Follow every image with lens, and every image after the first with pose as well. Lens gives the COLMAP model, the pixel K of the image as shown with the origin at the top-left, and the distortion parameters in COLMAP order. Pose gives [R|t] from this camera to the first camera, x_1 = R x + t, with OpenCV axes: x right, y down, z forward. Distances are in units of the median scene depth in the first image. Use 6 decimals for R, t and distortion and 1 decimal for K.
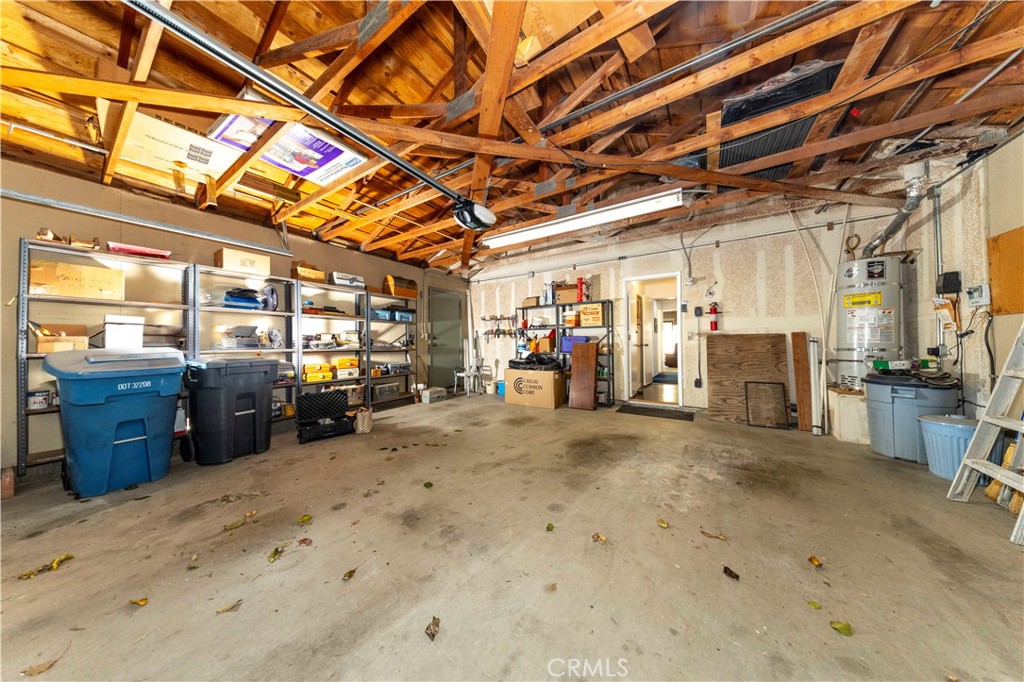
lens RADIAL K [[290.2, 0, 512.9], [0, 290.2, 339.9], [0, 0, 1]] dist [0.005384, -0.001034]
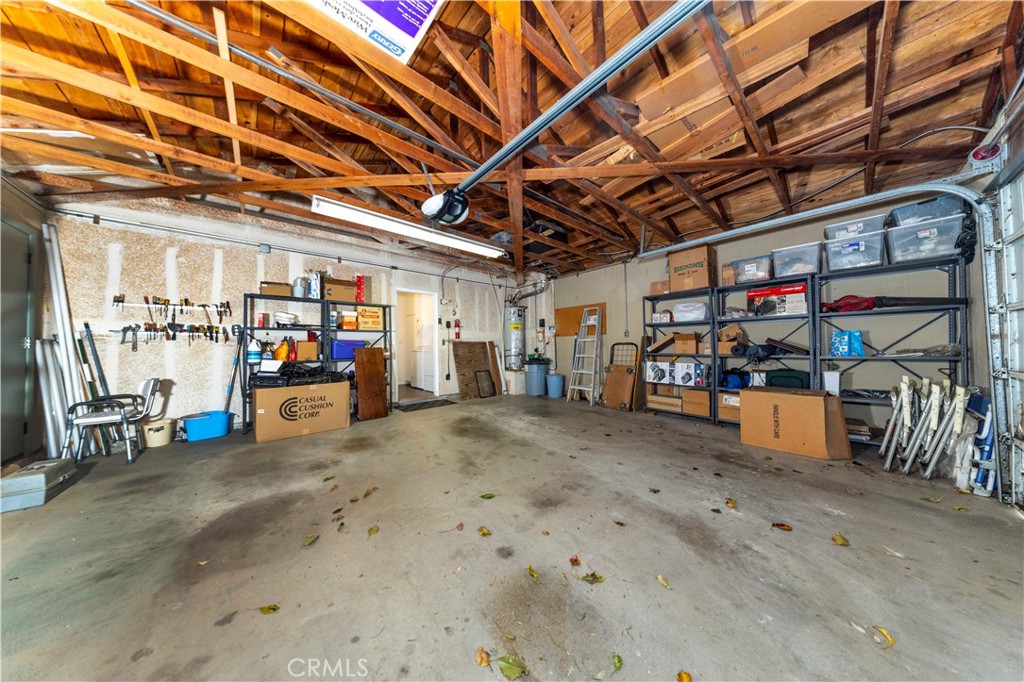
lens RADIAL K [[290.2, 0, 512.9], [0, 290.2, 341.6], [0, 0, 1]] dist [0.005384, -0.001034]
pose [[0.264575, 0.021501, 0.964126, -0.675883], [0.000719, 0.999747, -0.022492, 0.015378], [-0.964365, 0.006644, 0.264492, 0.389024]]
